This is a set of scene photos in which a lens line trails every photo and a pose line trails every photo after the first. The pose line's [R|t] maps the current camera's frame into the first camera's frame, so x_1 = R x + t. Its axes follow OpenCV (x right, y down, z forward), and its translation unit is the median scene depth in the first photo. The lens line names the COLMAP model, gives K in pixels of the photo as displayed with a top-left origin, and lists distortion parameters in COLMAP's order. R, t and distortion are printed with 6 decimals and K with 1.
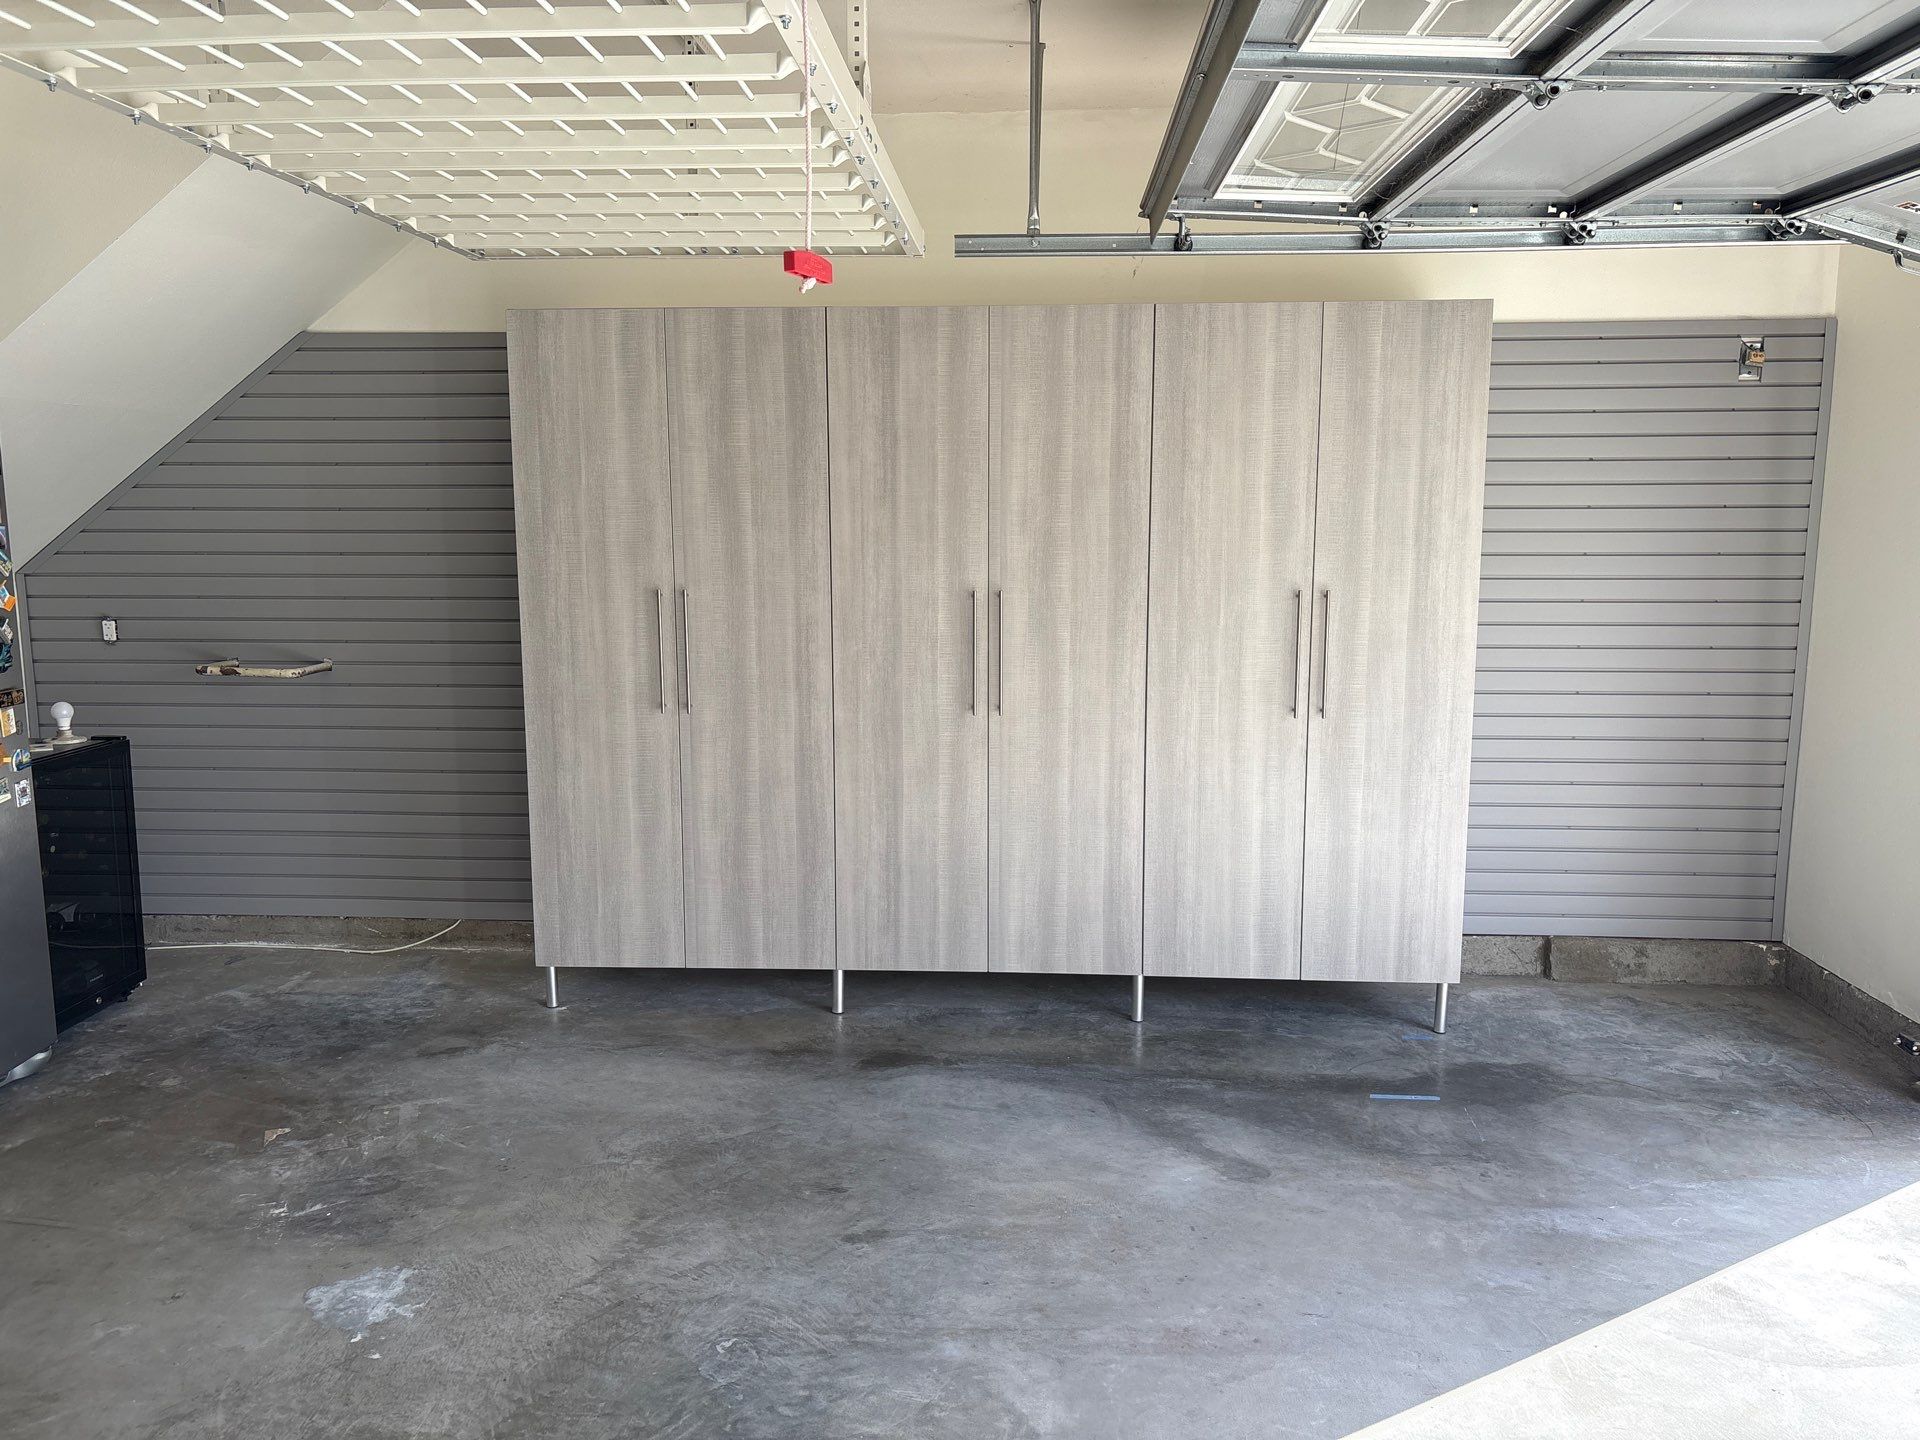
lens RADIAL K [[1445.1, 0, 960.0], [0, 1445.1, 720.0], [0, 0, 1]] dist [0.056301, -0.071374]
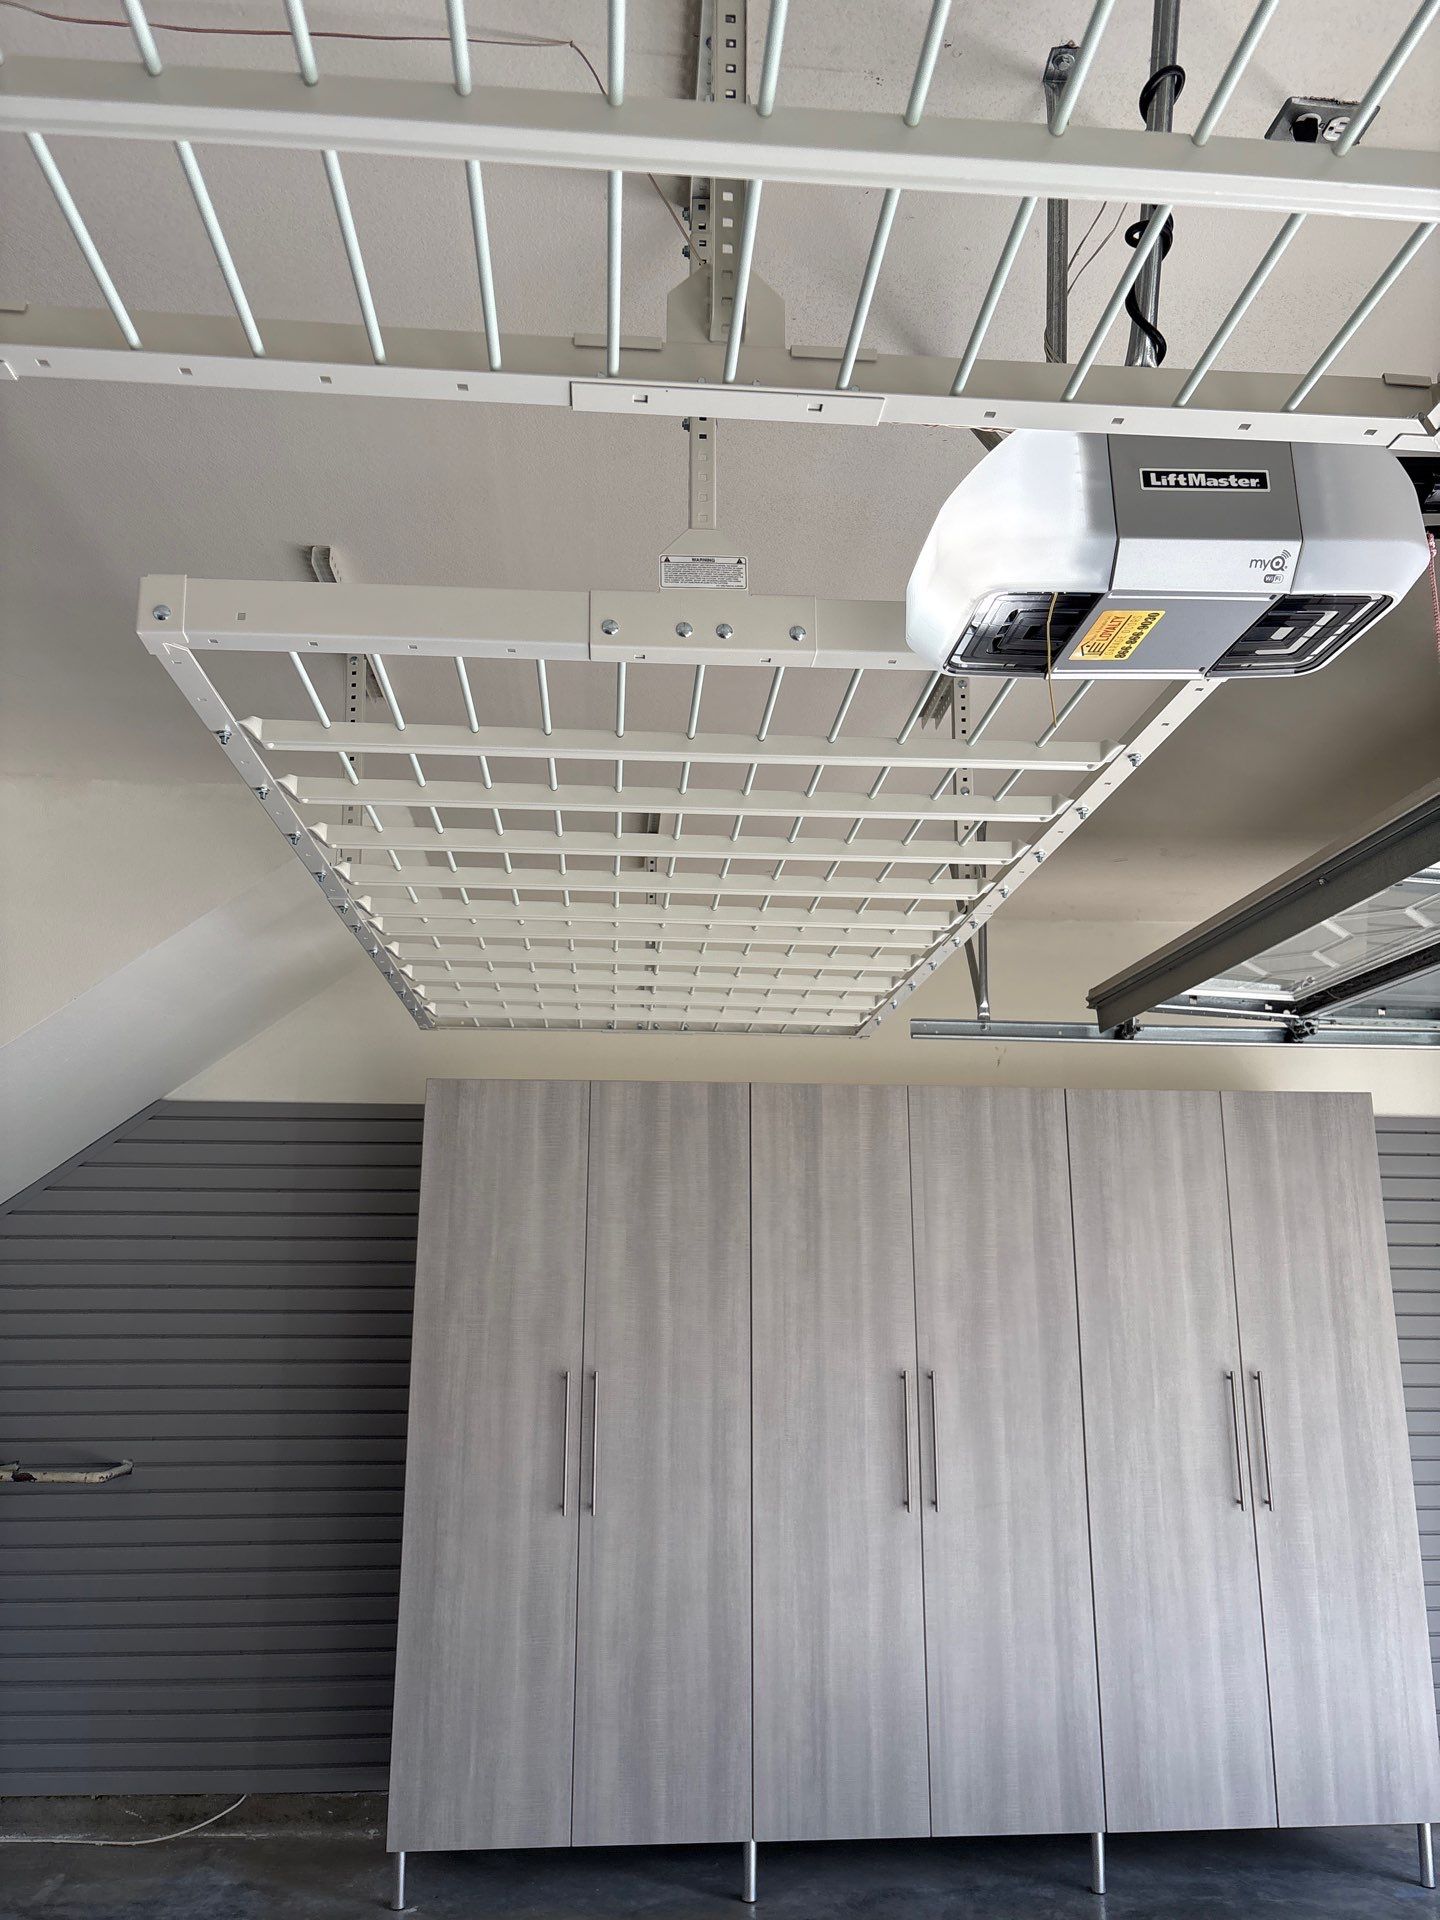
lens RADIAL K [[1445.1, 0, 720.0], [0, 1445.1, 960.0], [0, 0, 1]] dist [0.056301, -0.071374]
pose [[0.989693, 0.036875, 0.138378, -0.249026], [0.017116, 0.928895, -0.369947, 0.010839], [-0.142181, 0.368502, 0.918690, 0.035286]]
